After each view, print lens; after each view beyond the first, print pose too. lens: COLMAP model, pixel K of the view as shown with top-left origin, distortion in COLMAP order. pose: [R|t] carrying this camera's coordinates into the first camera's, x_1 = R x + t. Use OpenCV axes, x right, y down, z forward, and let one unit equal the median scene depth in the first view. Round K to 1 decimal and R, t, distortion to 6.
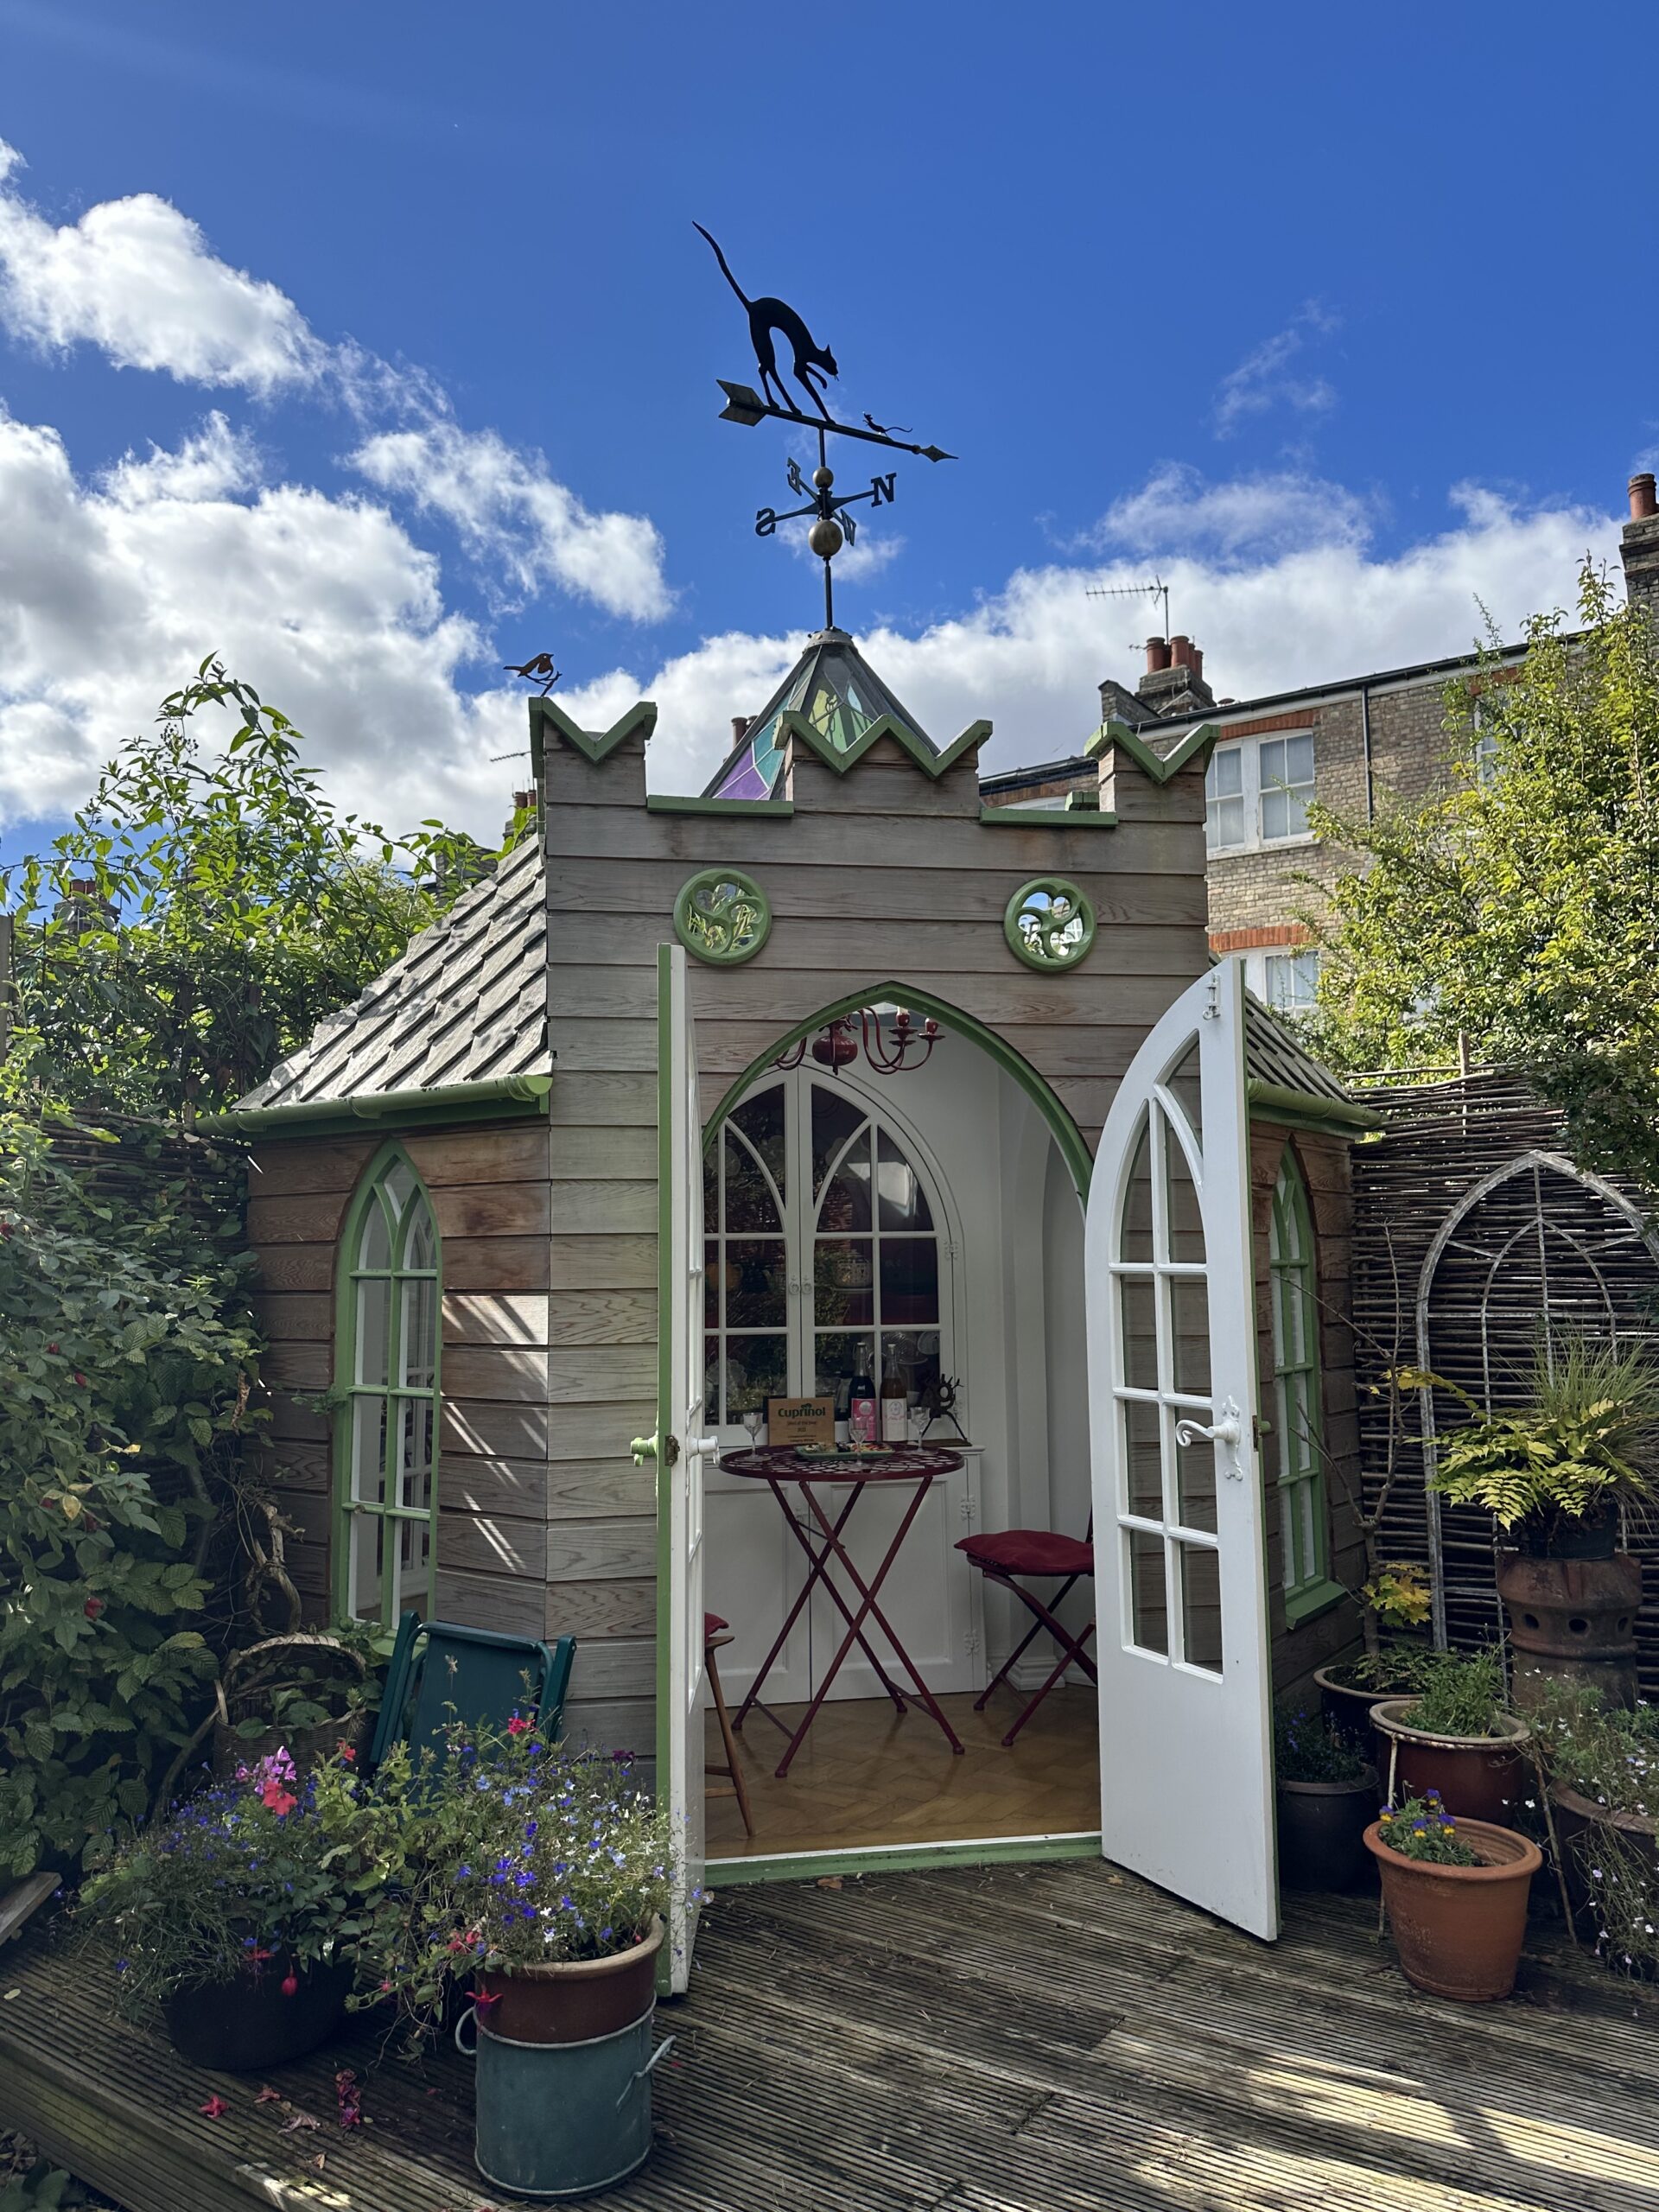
lens RADIAL K [[1518.1, 0, 818.2], [0, 1518.1, 1112.7], [0, 0, 1]] dist [0.006003, -0.020506]
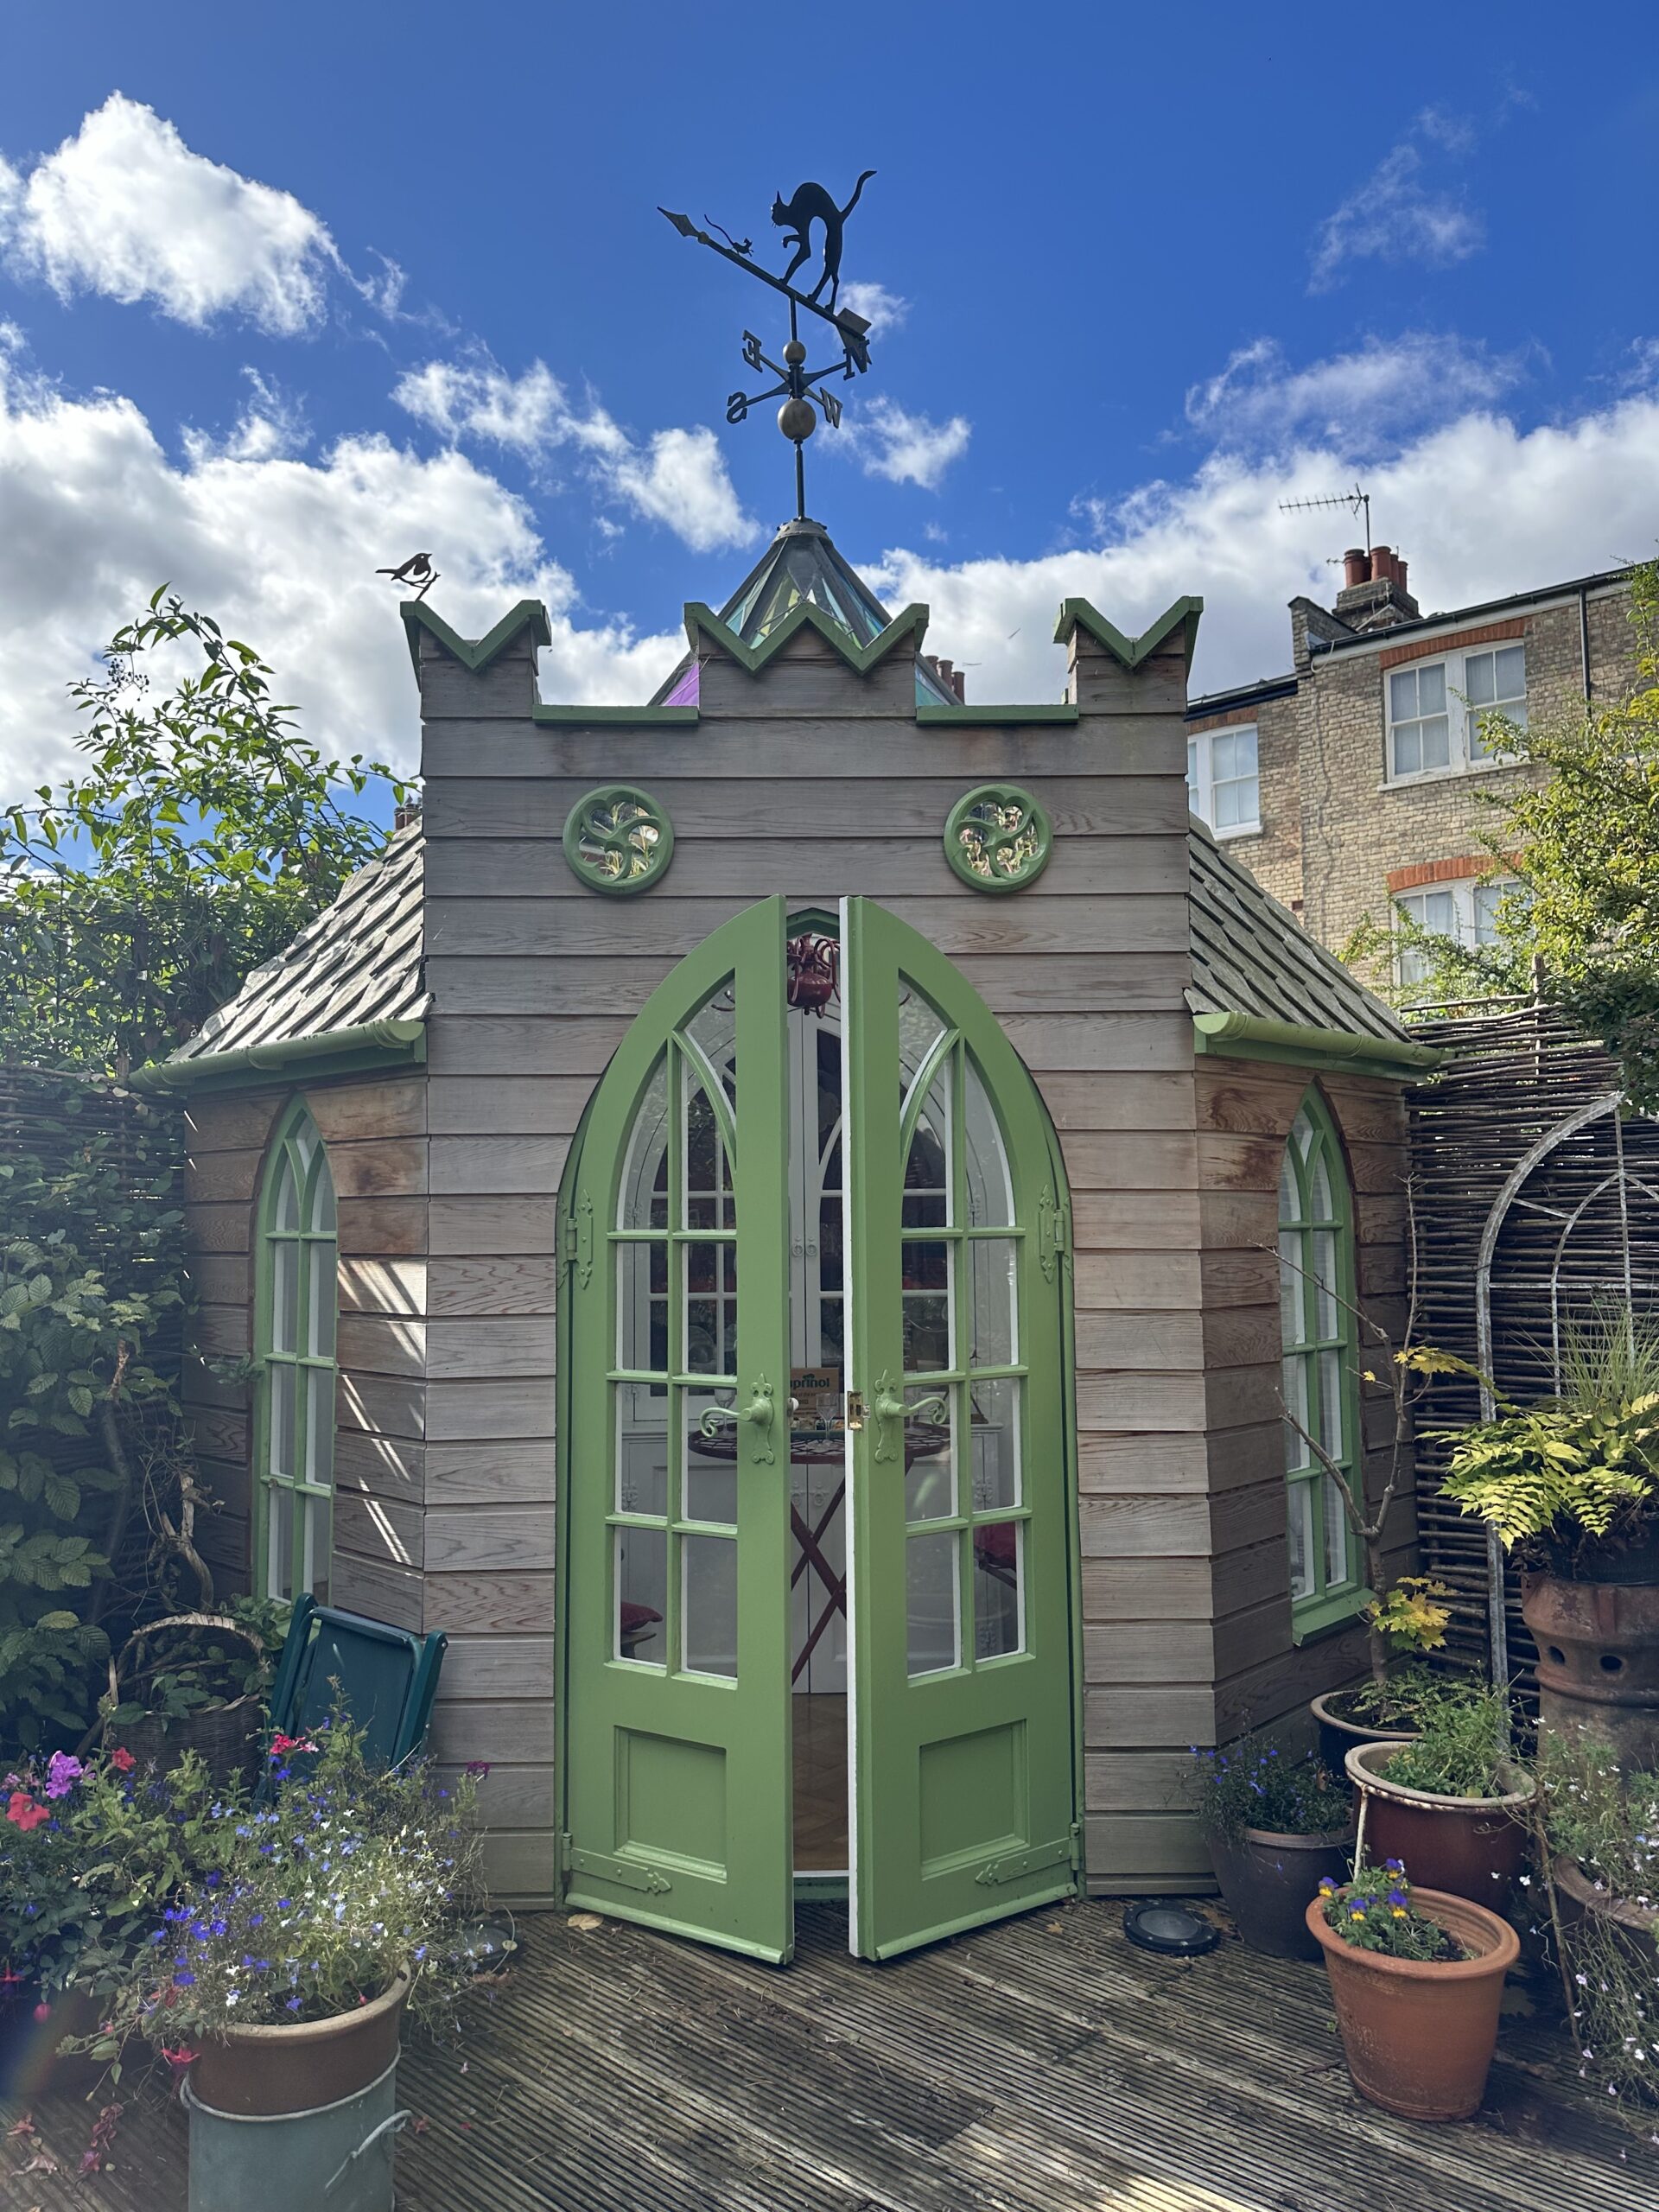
lens RADIAL K [[1518.1, 0, 829.3], [0, 1518.1, 1114.3], [0, 0, 1]] dist [0.006003, -0.020506]
pose [[0.991017, -0.007277, -0.133537, 0.176098], [0.011796, 0.999383, 0.033077, 0.004466], [0.133214, -0.034355, 0.990492, 0.122166]]
